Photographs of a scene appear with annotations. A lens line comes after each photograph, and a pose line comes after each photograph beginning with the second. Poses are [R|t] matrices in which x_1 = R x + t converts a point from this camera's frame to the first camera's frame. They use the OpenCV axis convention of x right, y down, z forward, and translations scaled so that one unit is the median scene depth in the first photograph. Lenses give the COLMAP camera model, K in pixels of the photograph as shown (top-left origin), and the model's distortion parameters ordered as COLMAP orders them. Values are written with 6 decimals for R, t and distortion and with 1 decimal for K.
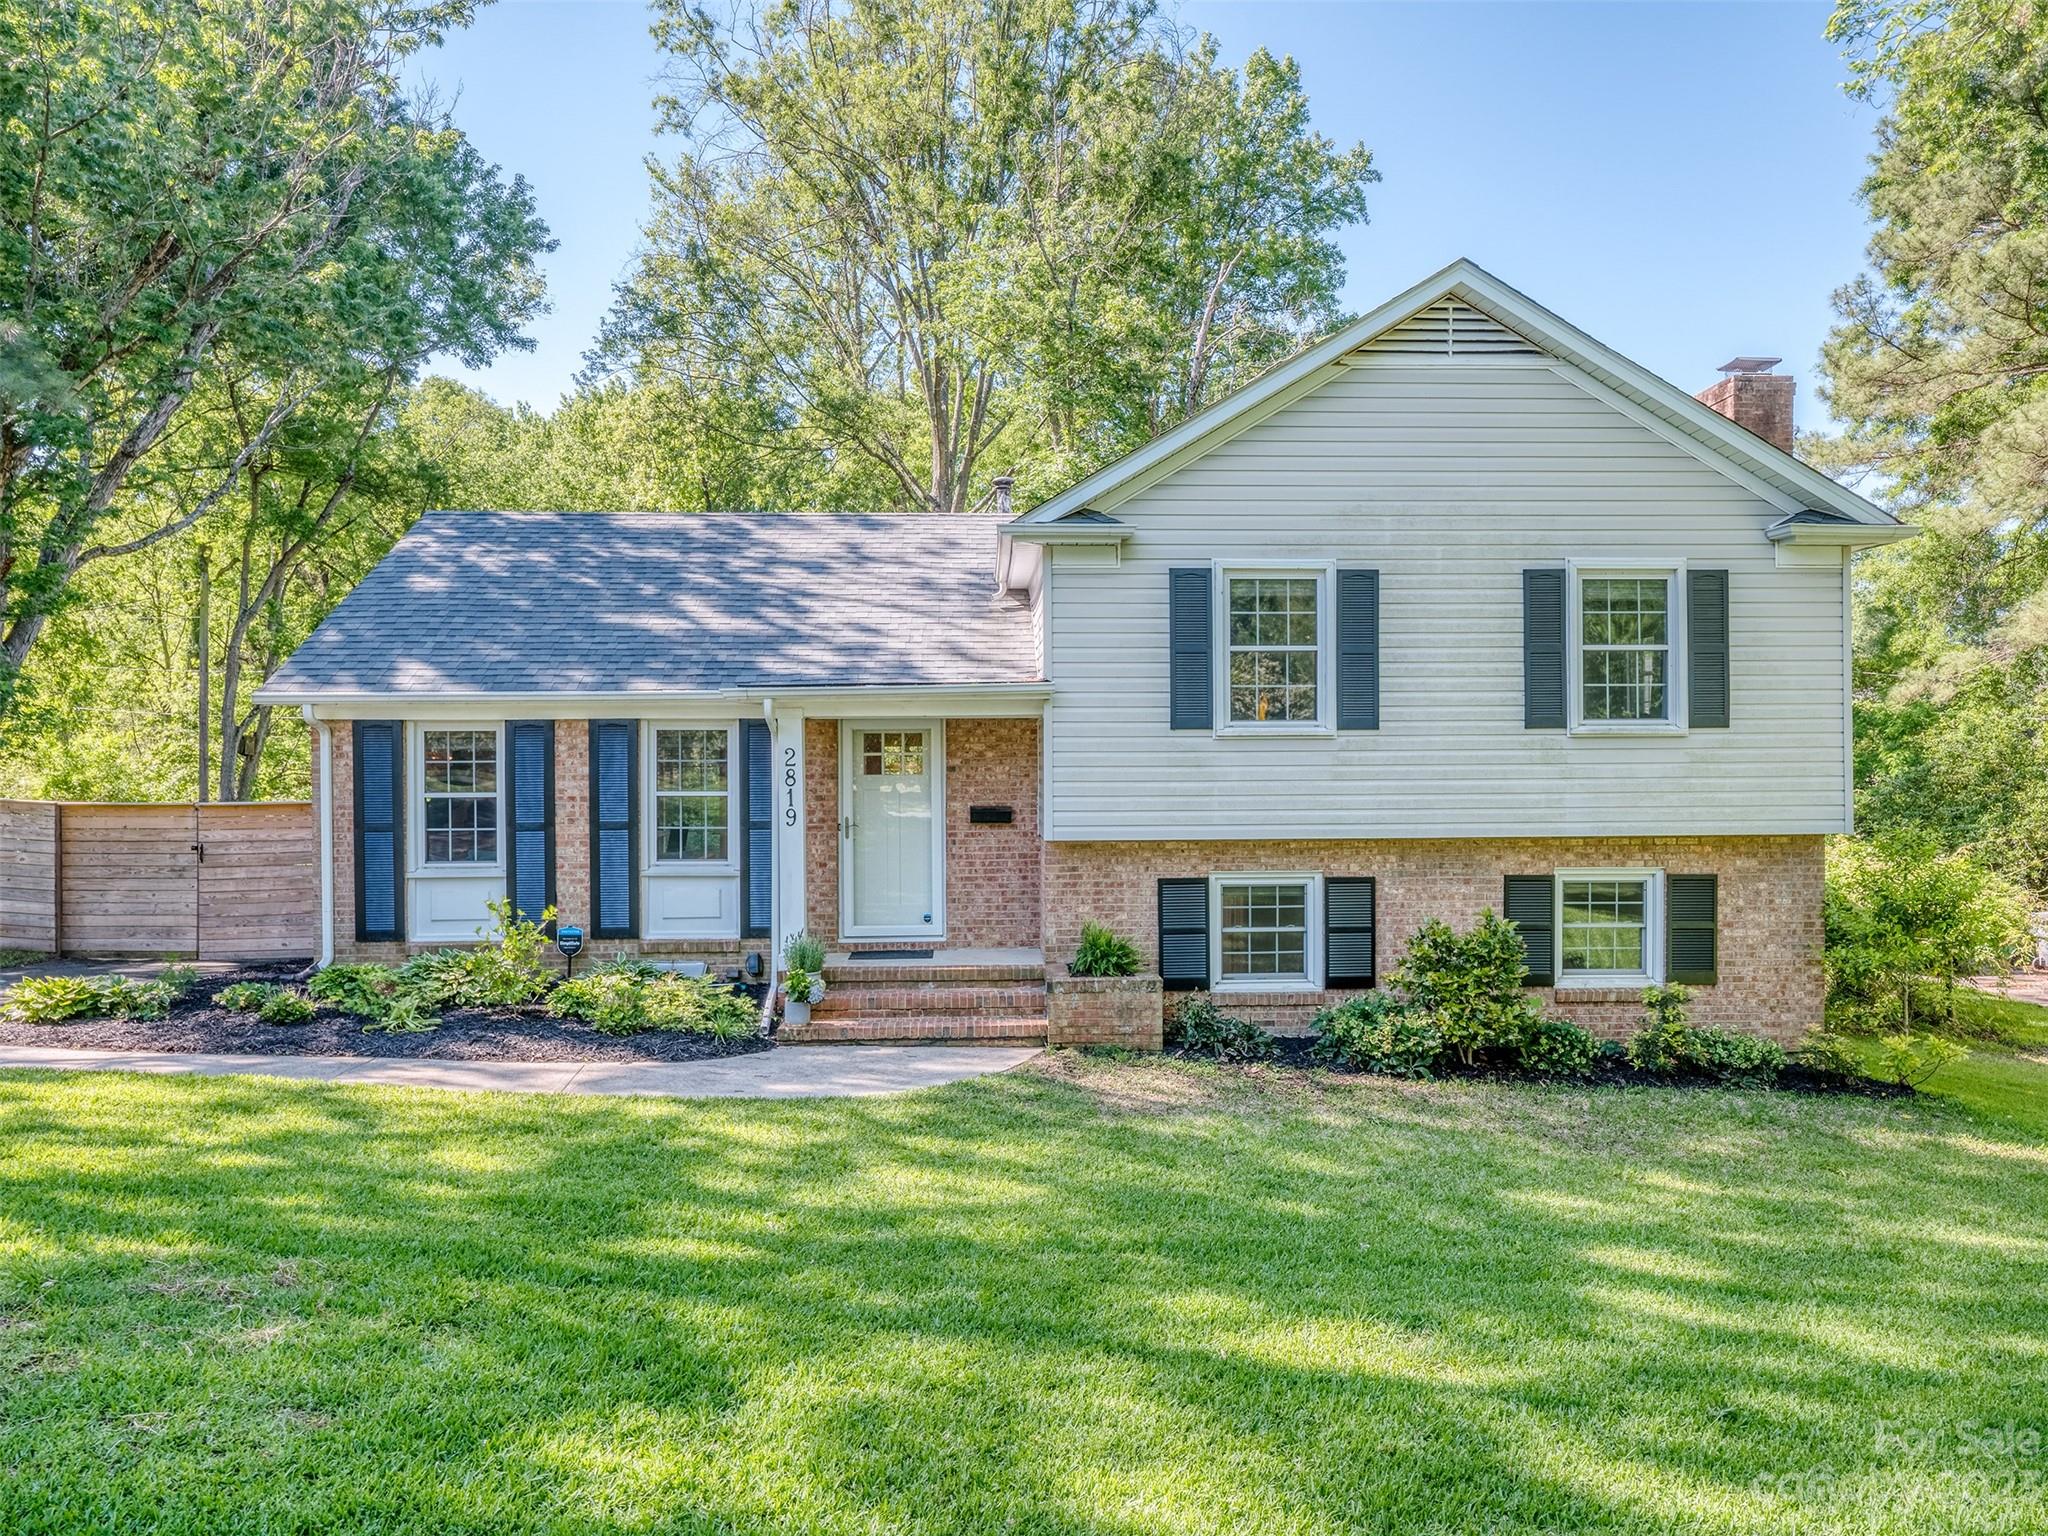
lens RADIAL K [[1104.3, 0, 1023.7], [0, 1104.3, 774.8], [0, 0, 1]] dist [0.002870, 0.000730]
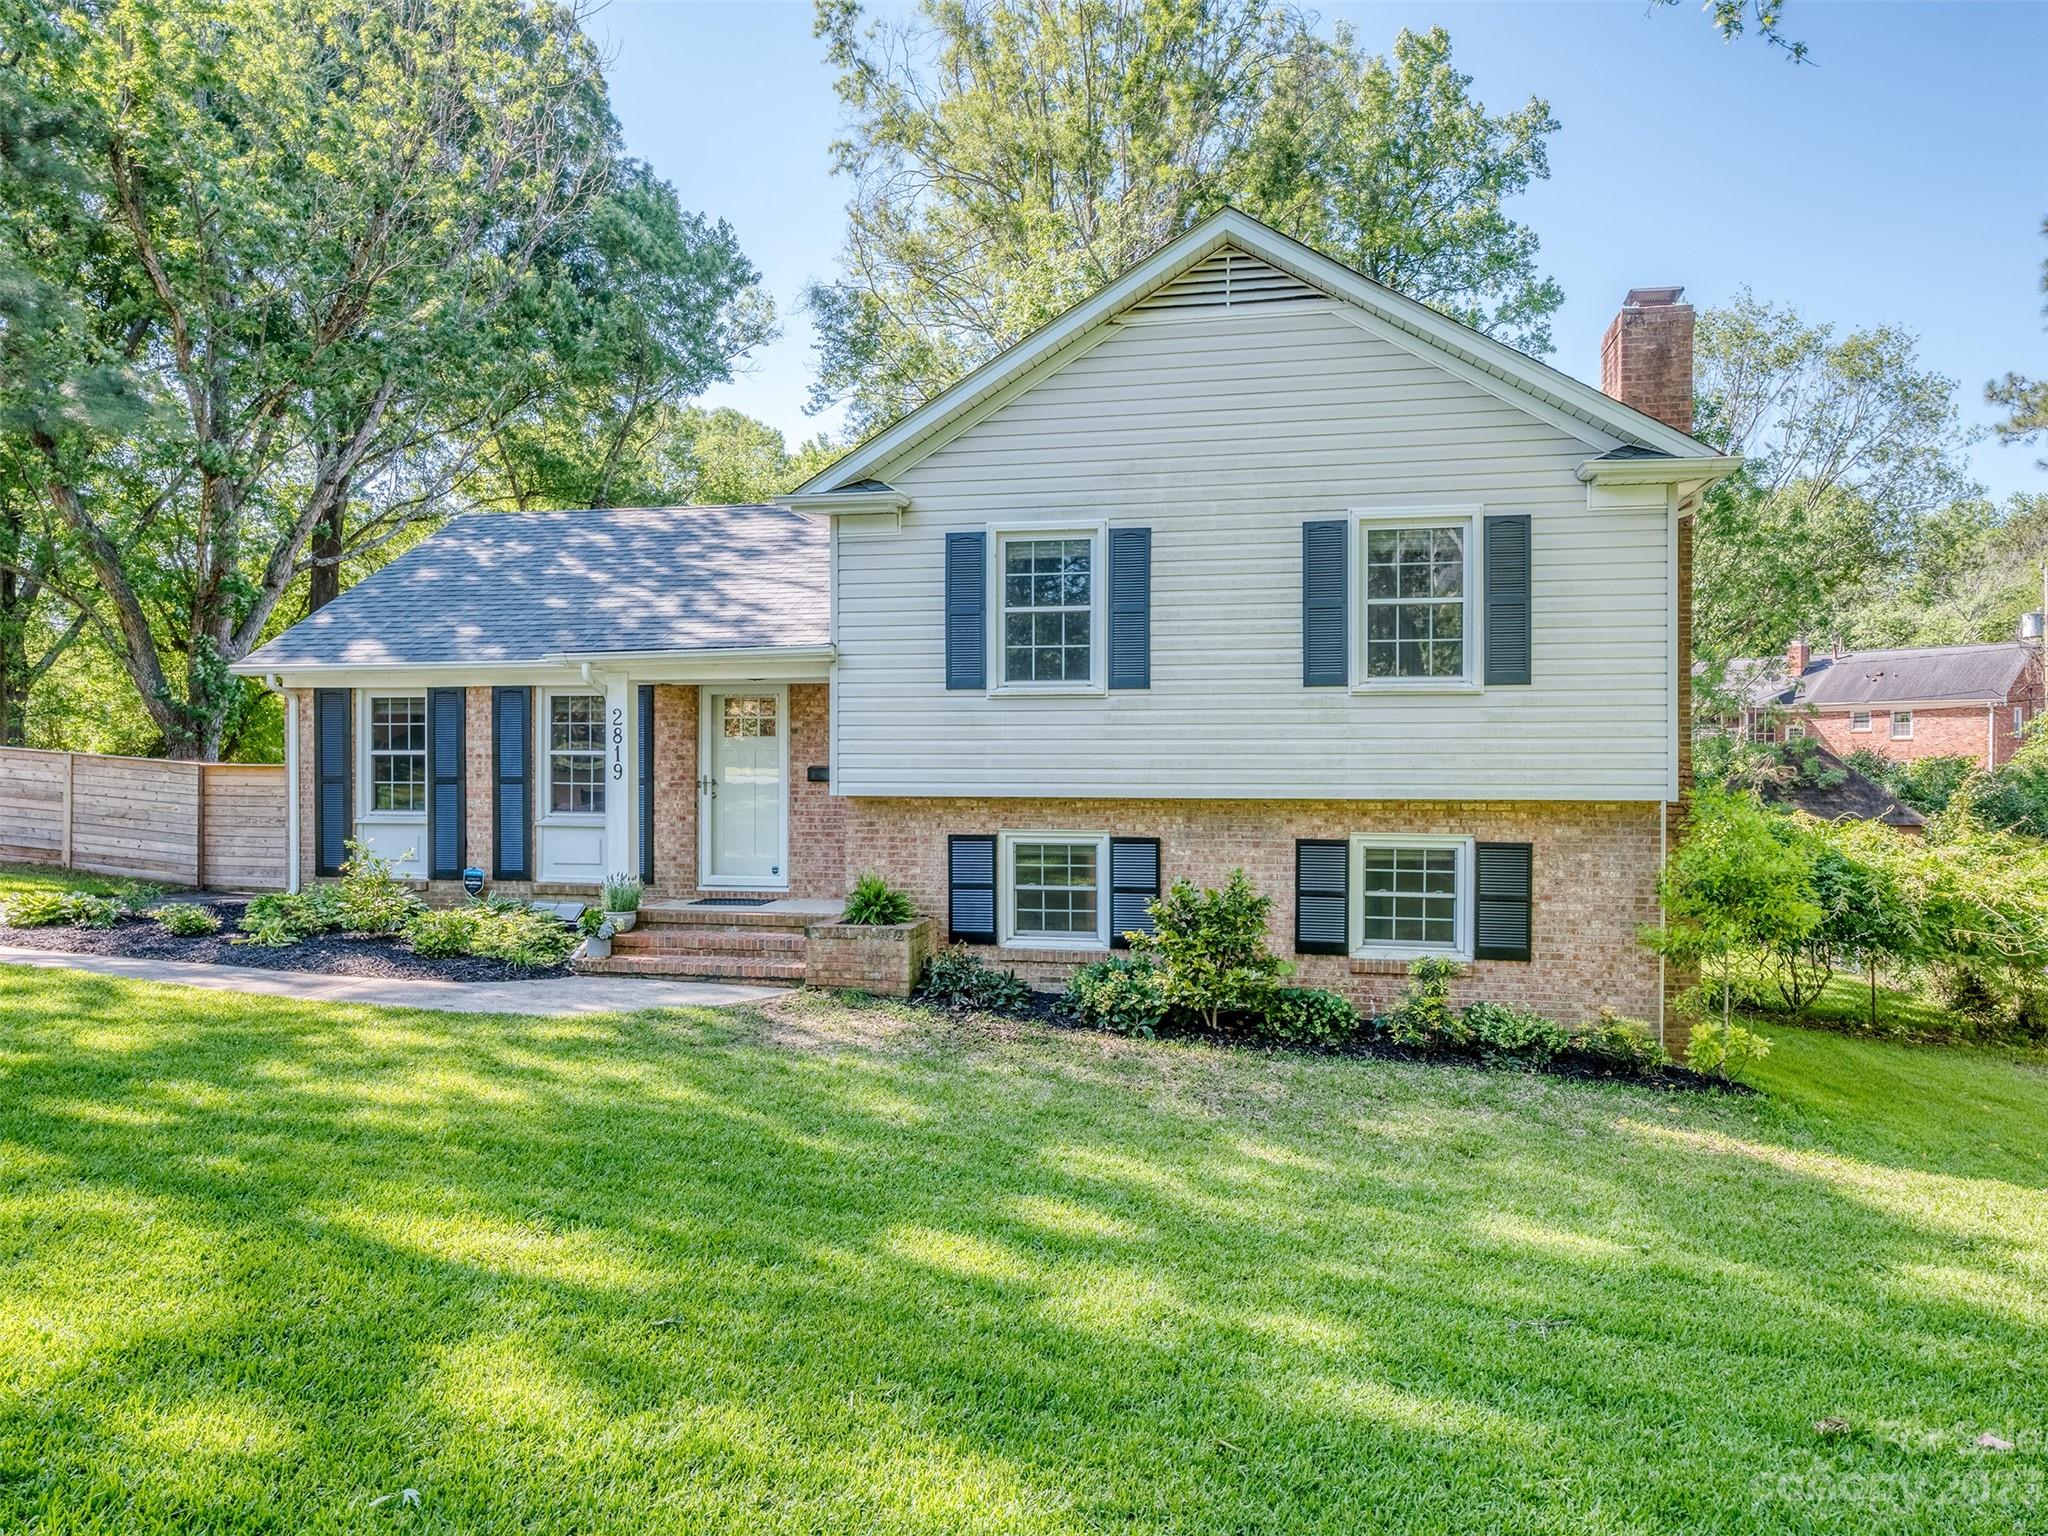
lens RADIAL K [[1050.8, 0, 1018.3], [0, 1050.8, 763.4], [0, 0, 1]] dist [0.005032, -0.000928]
pose [[0.981038, 0.008036, -0.193648, 0.385669], [-0.008066, 0.999967, 0.000632, 0.026564], [0.193647, 0.000942, 0.981071, 0.048468]]
